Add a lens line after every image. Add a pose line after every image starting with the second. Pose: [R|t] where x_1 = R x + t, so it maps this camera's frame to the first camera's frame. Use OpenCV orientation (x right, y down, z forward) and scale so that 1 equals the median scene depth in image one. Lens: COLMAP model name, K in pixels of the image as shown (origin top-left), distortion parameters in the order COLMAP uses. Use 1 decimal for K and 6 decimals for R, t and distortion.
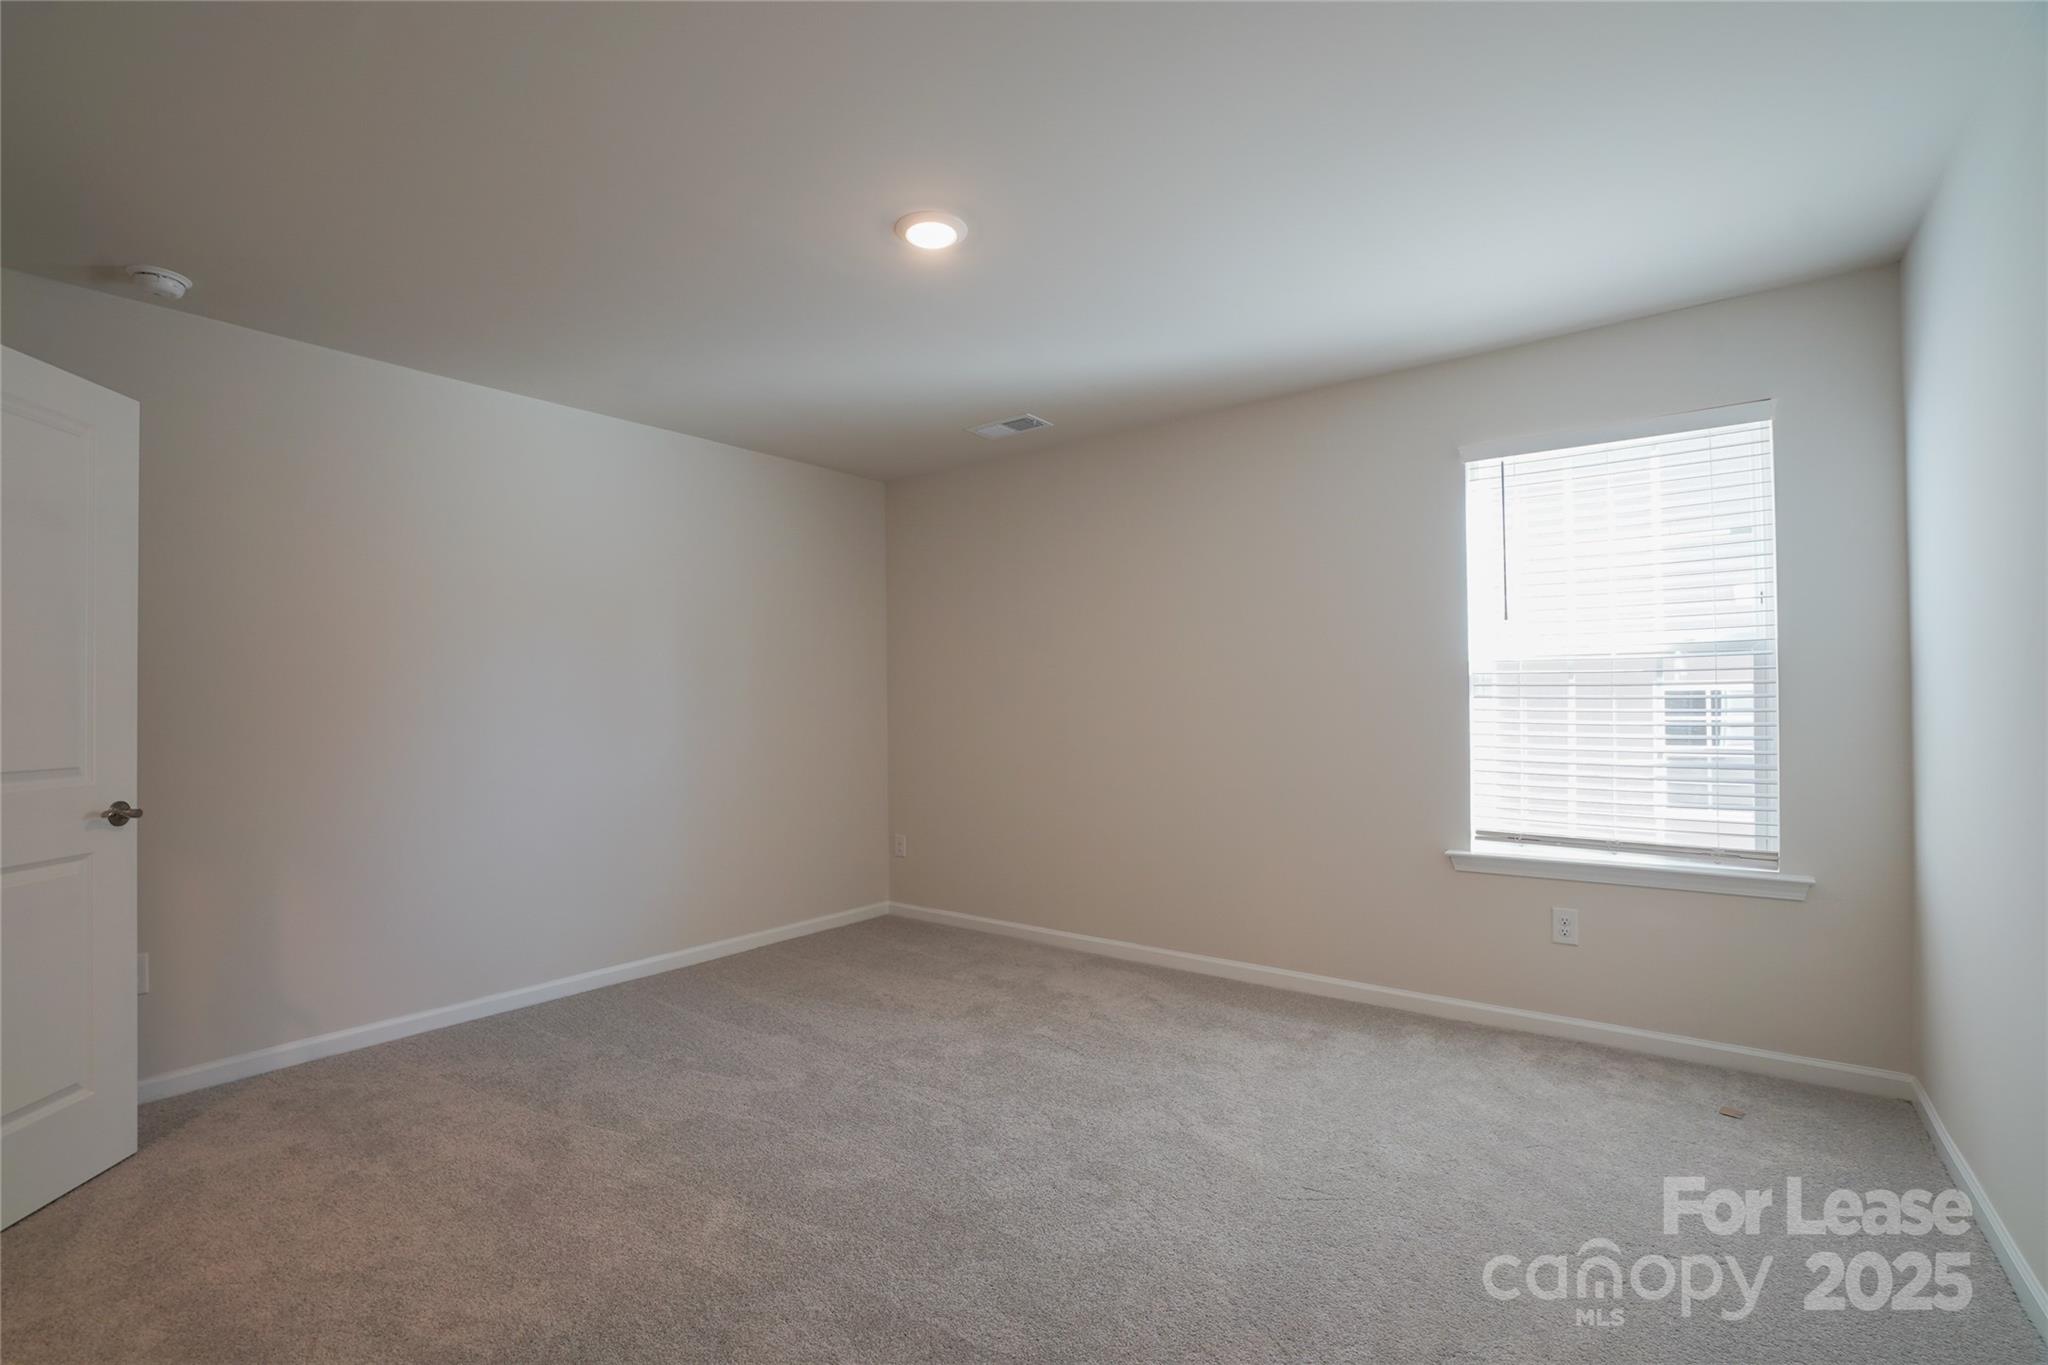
lens RADIAL K [[918.7, 0, 1013.1], [0, 918.7, 692.9], [0, 0, 1]] dist [-0.054981, 0.018081]
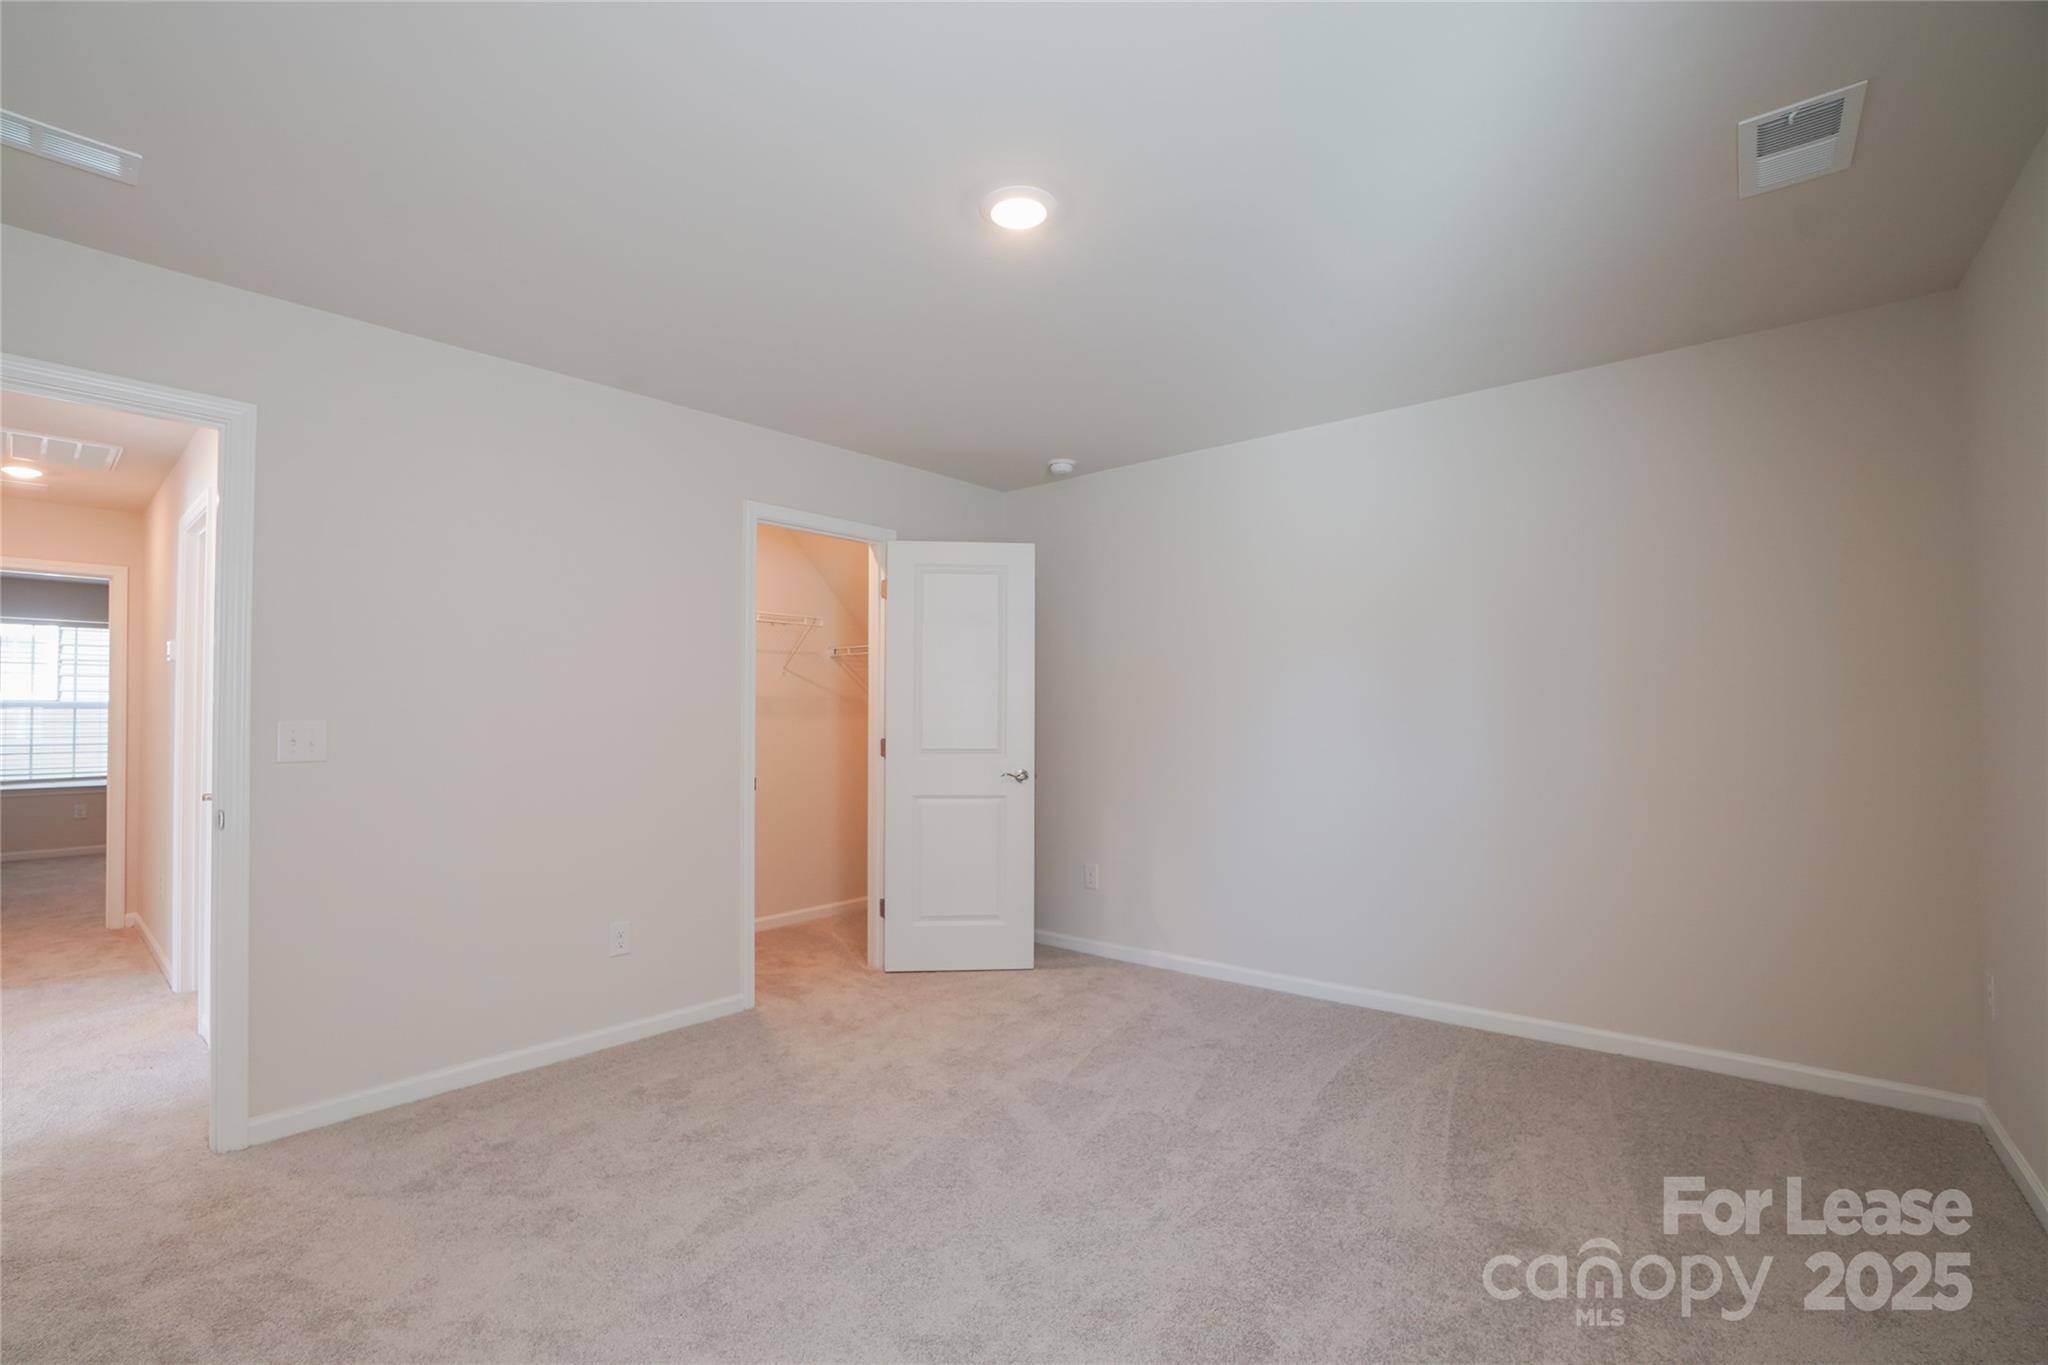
lens RADIAL K [[918.7, 0, 1013.1], [0, 918.7, 692.9], [0, 0, 1]] dist [-0.054981, 0.018081]
pose [[-0.041786, -0.012441, -0.999049, 0.754531], [0.014587, 0.999808, -0.013060, -0.008337], [0.999020, -0.015118, -0.041597, 0.930564]]
